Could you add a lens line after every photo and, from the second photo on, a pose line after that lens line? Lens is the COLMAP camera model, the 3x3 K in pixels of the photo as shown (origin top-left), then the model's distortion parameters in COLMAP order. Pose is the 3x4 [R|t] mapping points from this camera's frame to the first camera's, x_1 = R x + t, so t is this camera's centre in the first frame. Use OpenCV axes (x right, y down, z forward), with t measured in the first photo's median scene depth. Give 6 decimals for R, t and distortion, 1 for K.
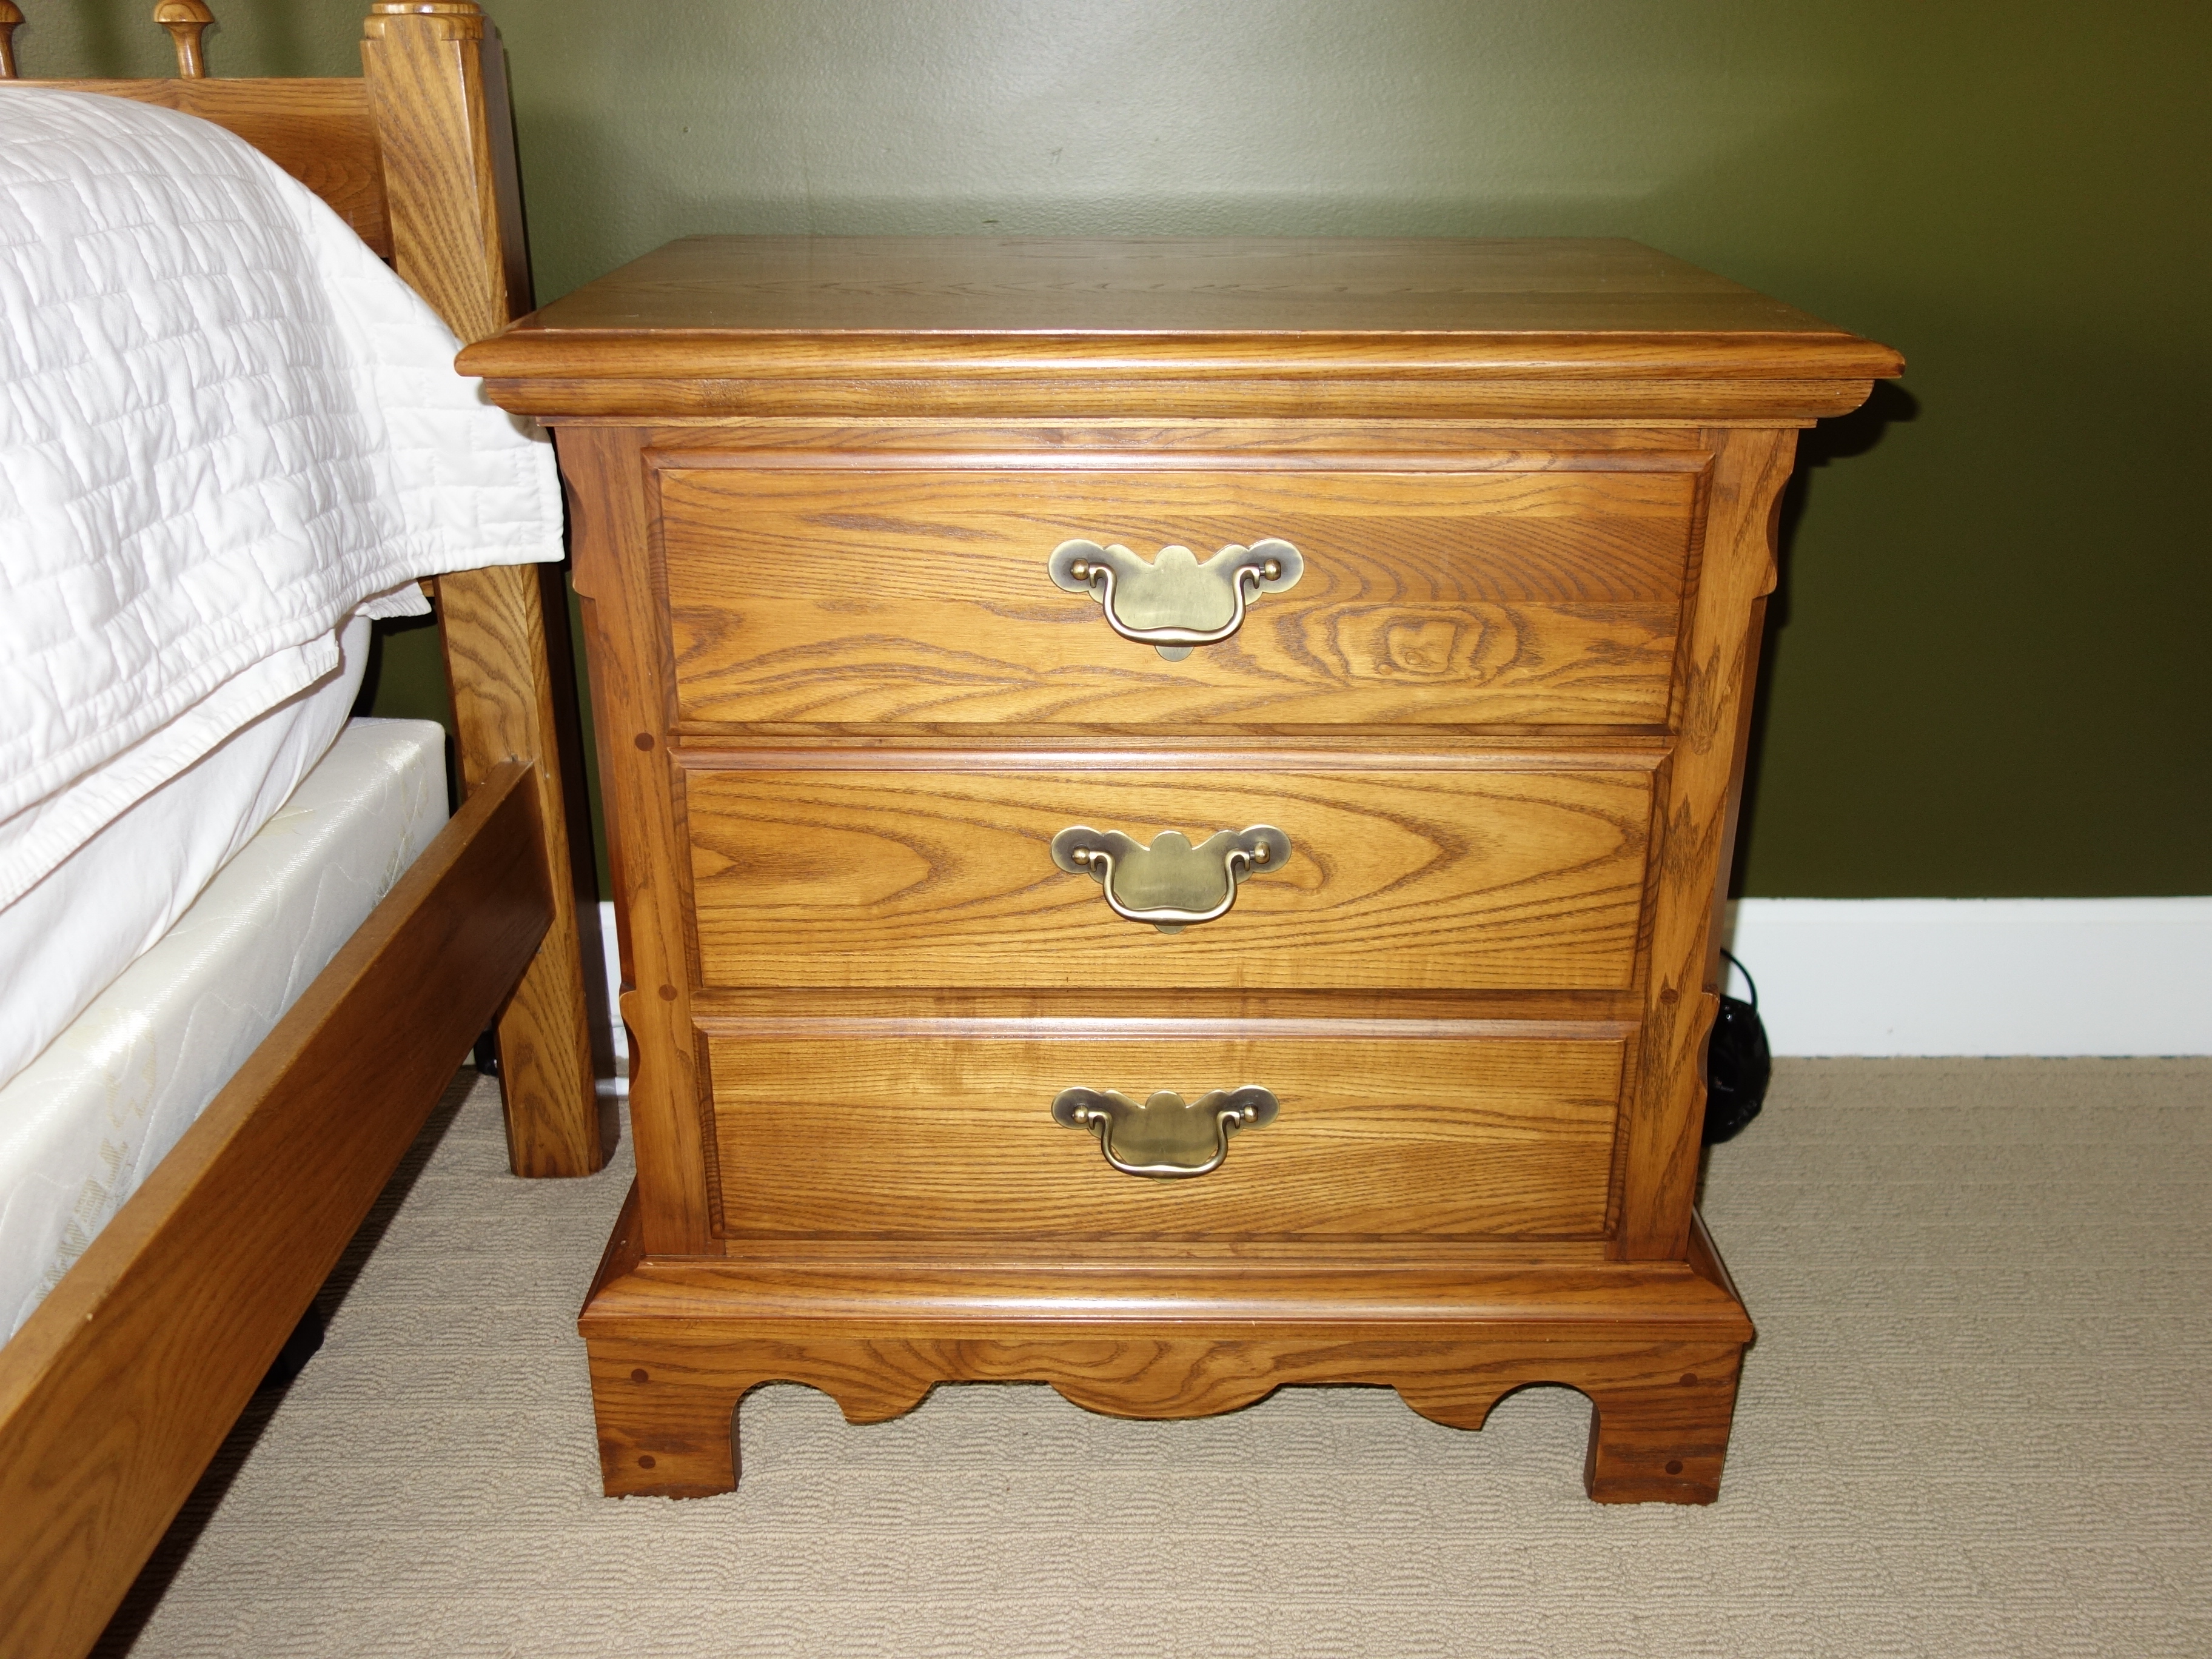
lens RADIAL K [[1965.9, 0, 1106.0], [0, 1965.9, 829.5], [0, 0, 1]] dist [0.009298, -0.010457]
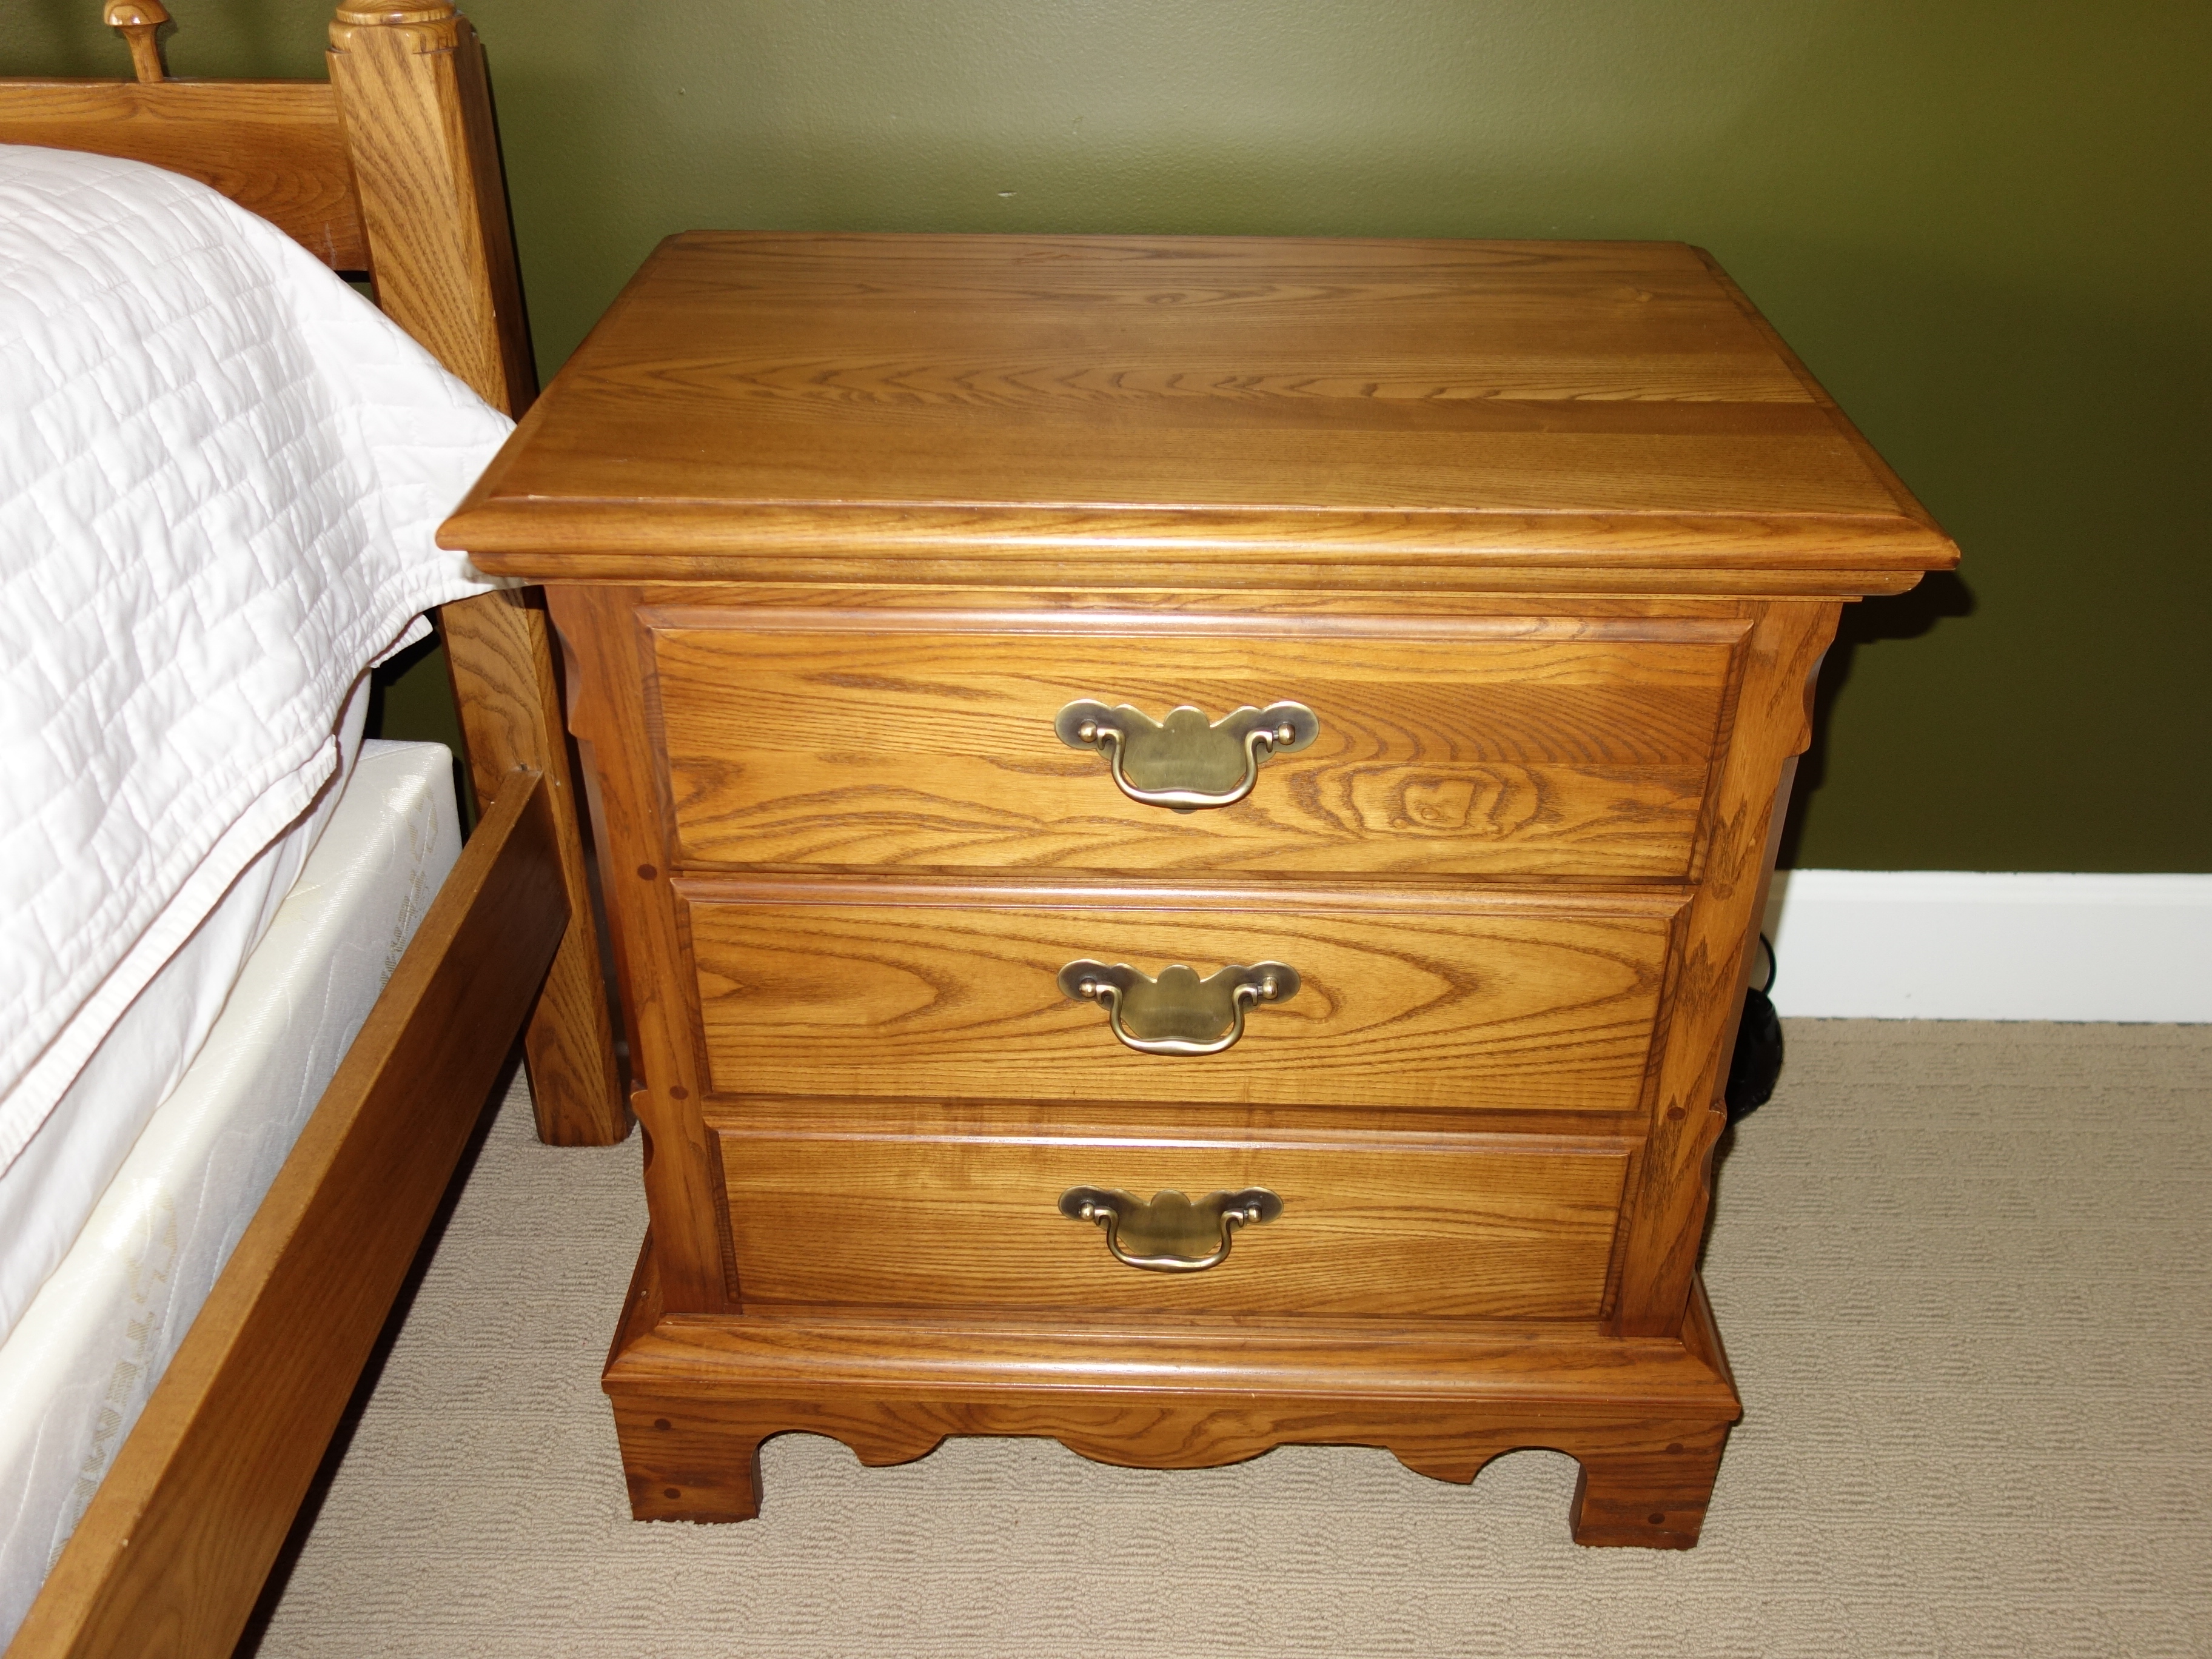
lens RADIAL K [[1965.9, 0, 1106.0], [0, 1965.9, 829.5], [0, 0, 1]] dist [0.009298, -0.010457]
pose [[0.999749, 0.013836, -0.017645, 0.012516], [-0.010685, 0.985801, 0.167577, -0.226742], [0.019713, -0.167347, 0.985701, 0.033471]]
